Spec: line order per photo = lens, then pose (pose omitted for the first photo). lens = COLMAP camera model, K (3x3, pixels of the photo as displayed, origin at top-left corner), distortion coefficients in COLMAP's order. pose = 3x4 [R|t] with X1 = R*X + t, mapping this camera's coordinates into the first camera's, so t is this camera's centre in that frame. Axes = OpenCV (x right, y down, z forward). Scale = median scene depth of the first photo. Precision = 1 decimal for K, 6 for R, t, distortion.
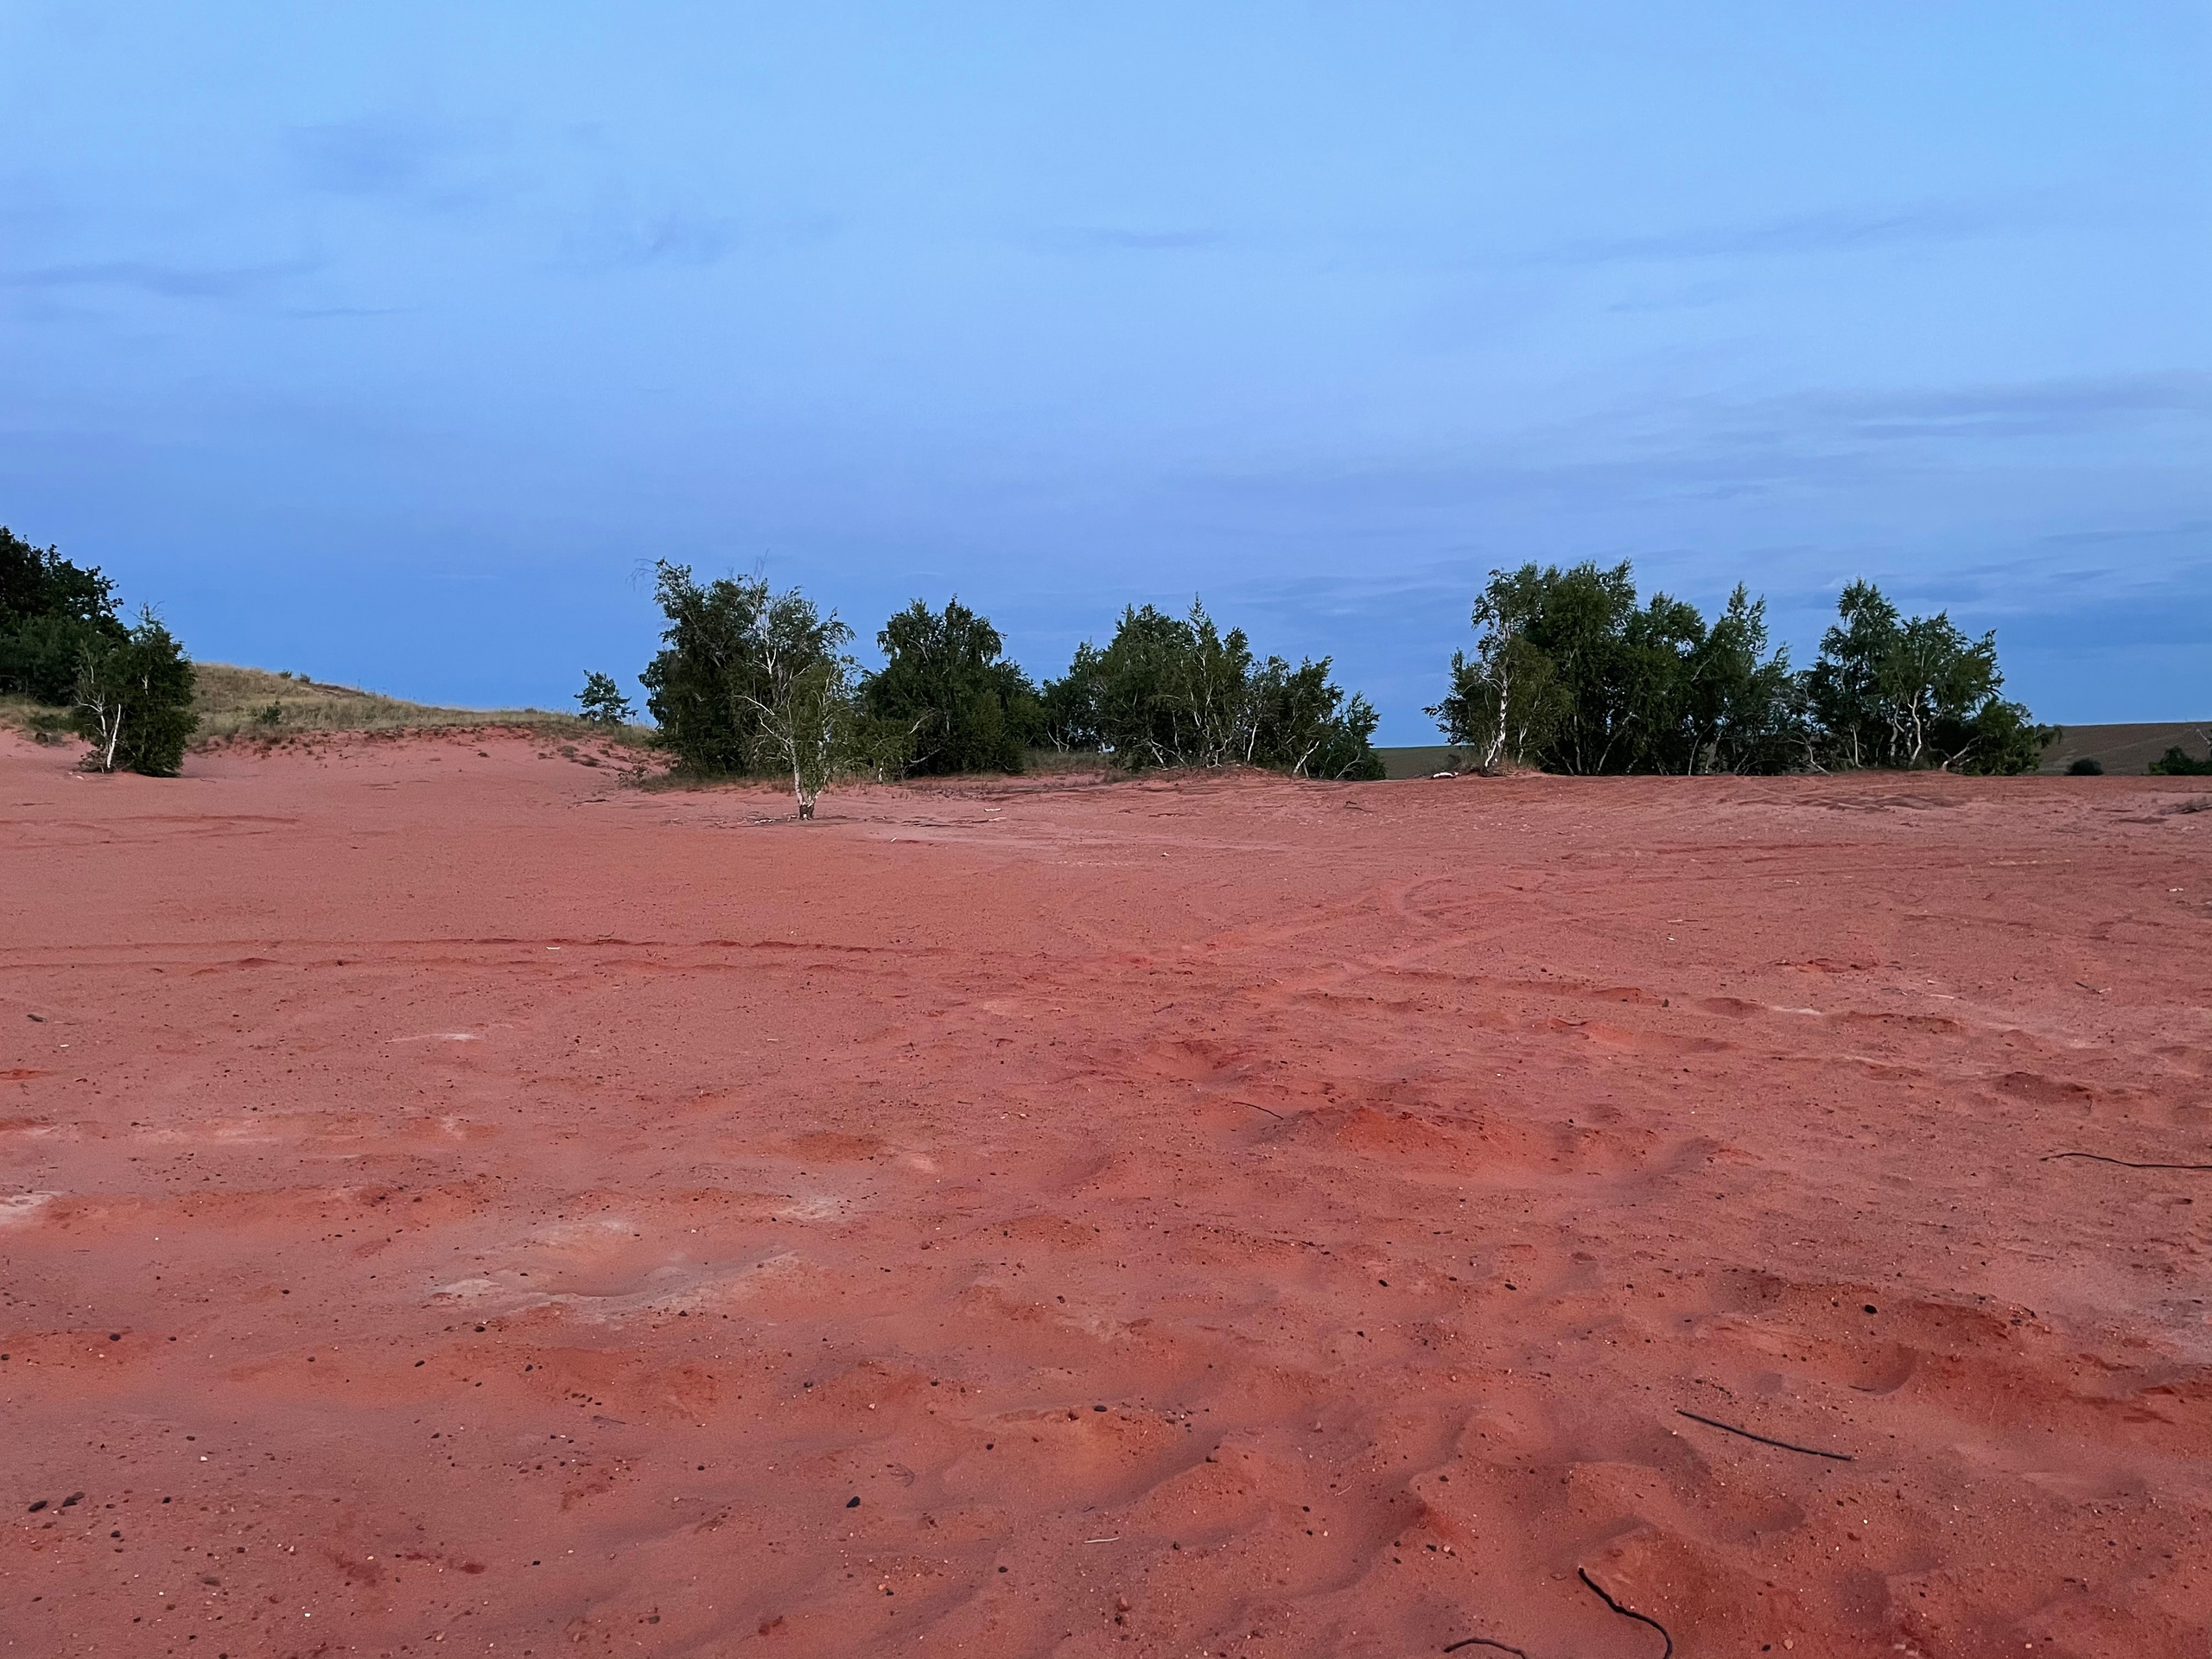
lens RADIAL K [[1702.7, 0, 1108.4], [0, 1702.7, 790.9], [0, 0, 1]] dist [0.145329, -0.162582]
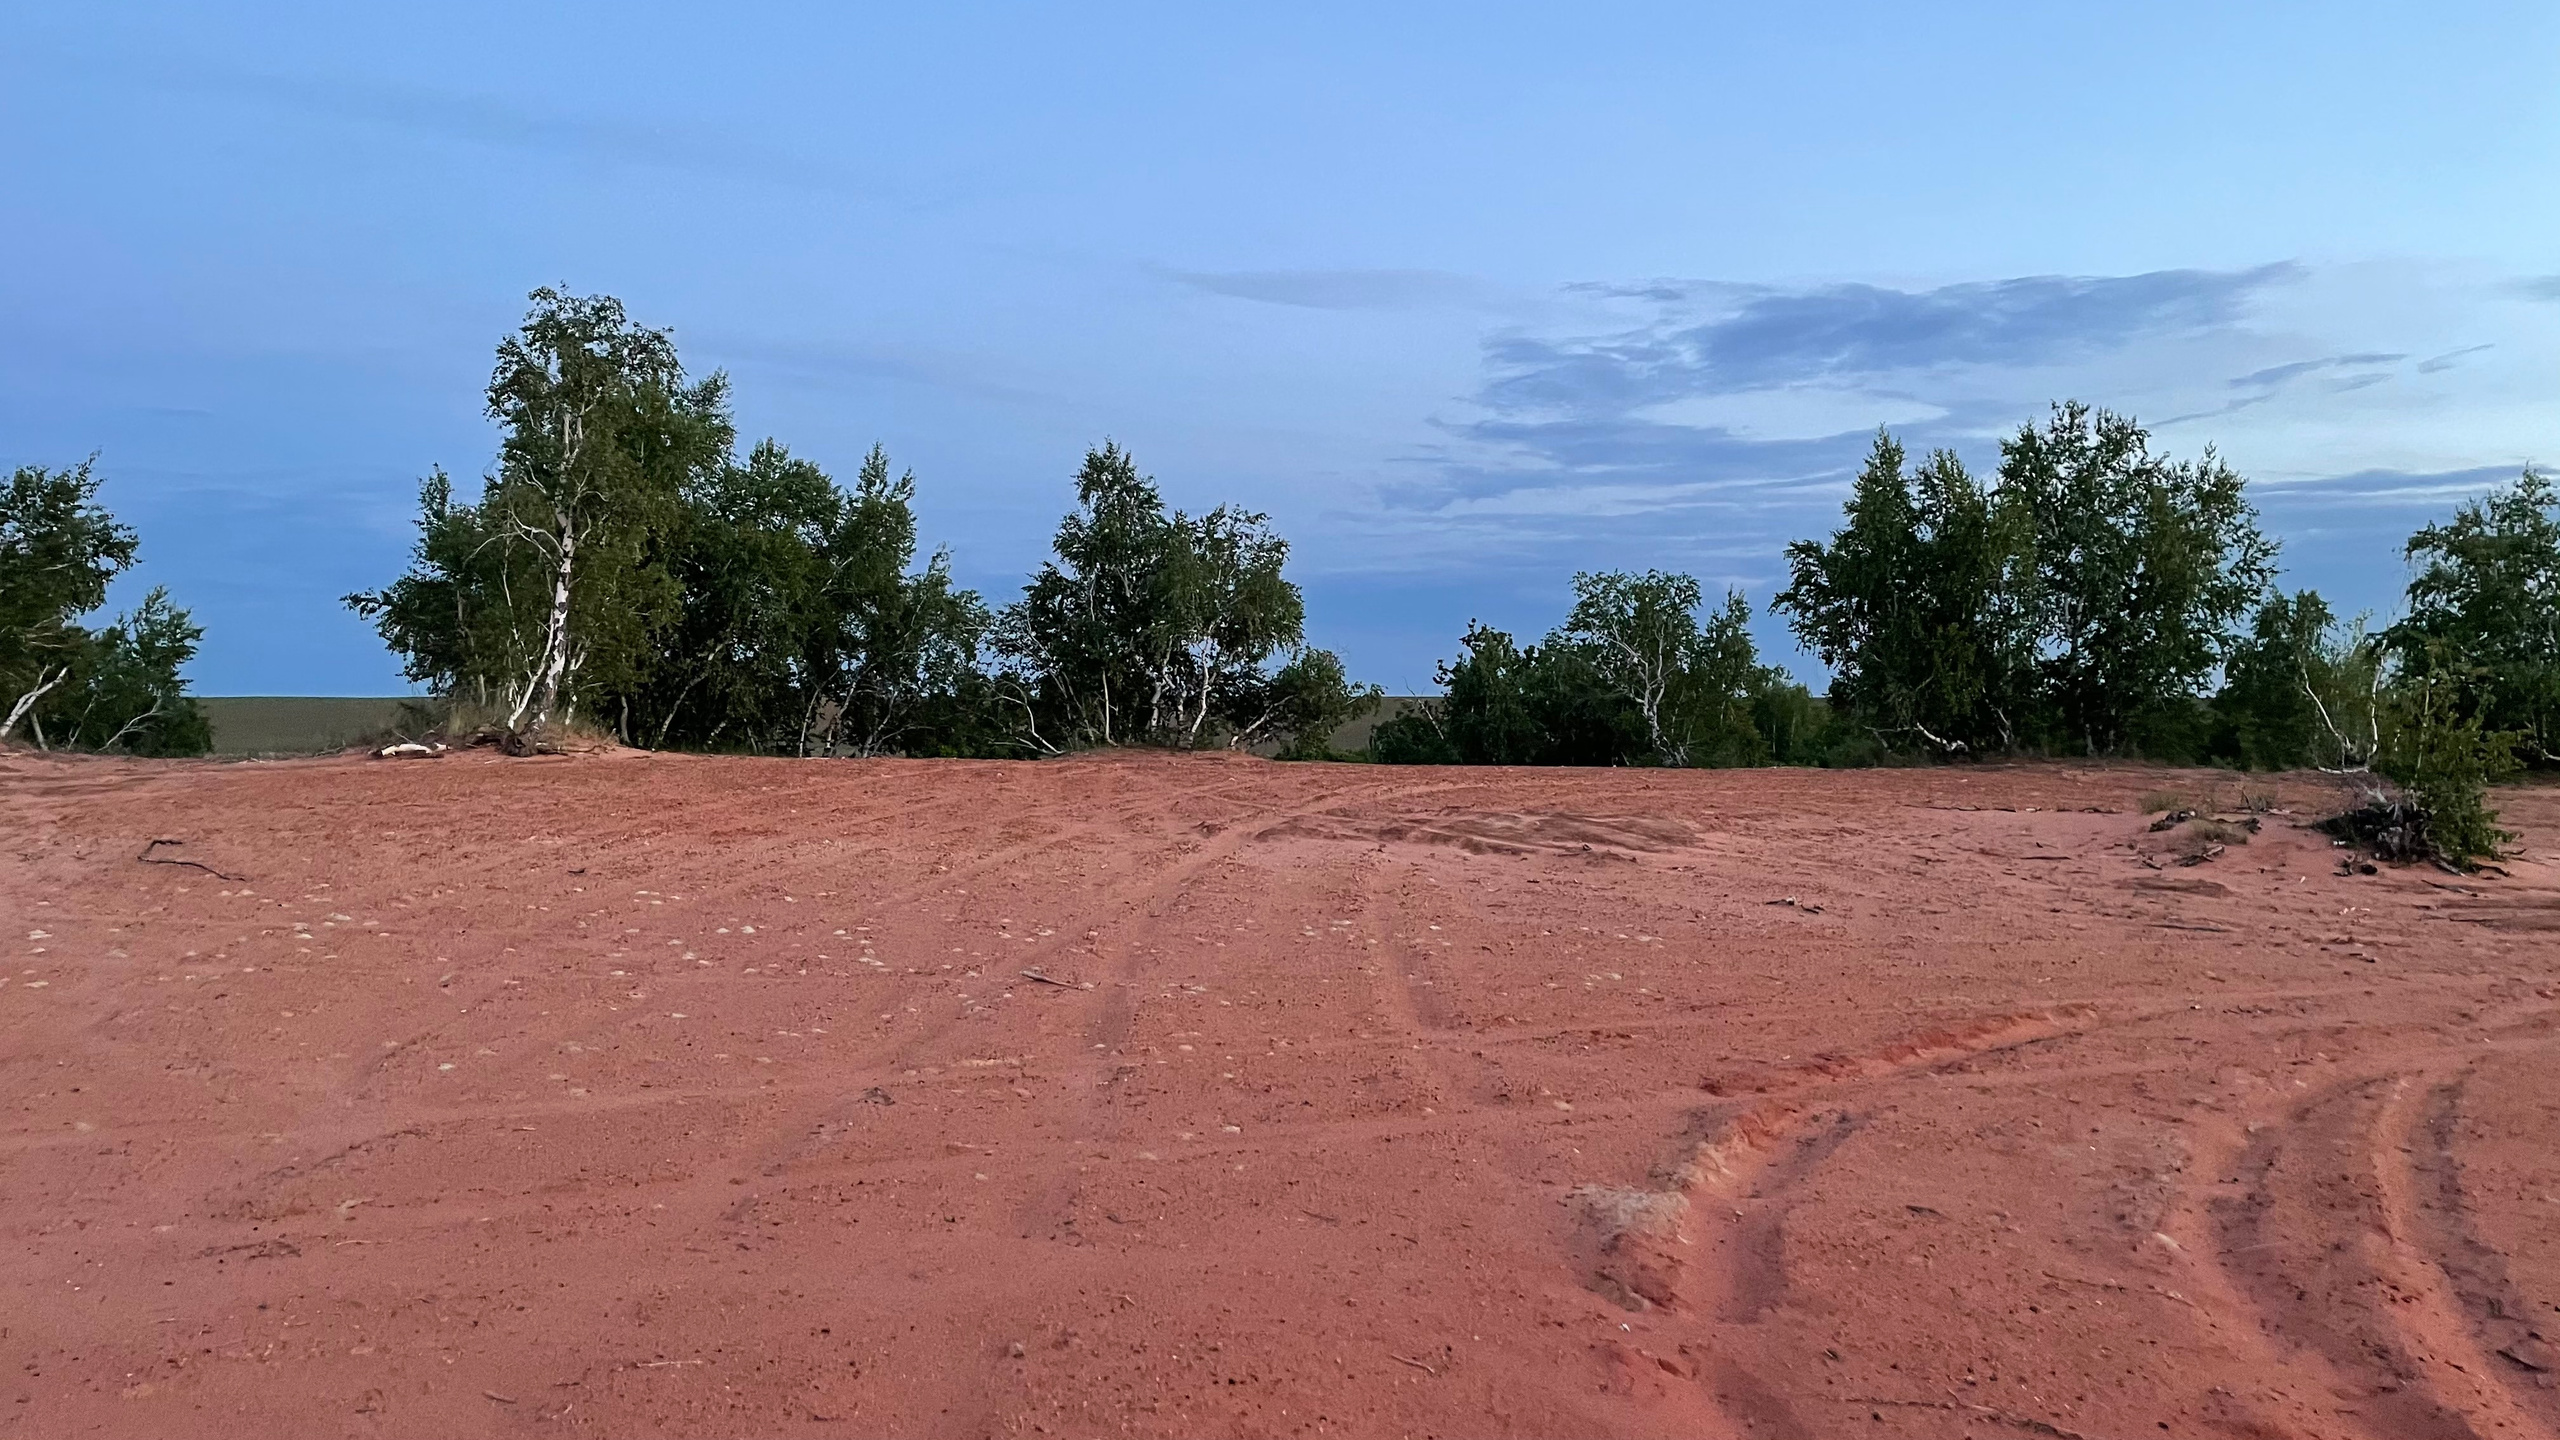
lens RADIAL K [[1968.9, 0, 1425.3], [0, 1968.9, 714.9], [0, 0, 1]] dist [0.031265, -0.050633]
pose [[0.750599, 0.024422, 0.660307, 0.051904], [-0.009460, 0.999612, -0.026217, -0.006414], [-0.660690, 0.013432, 0.750538, 0.395778]]
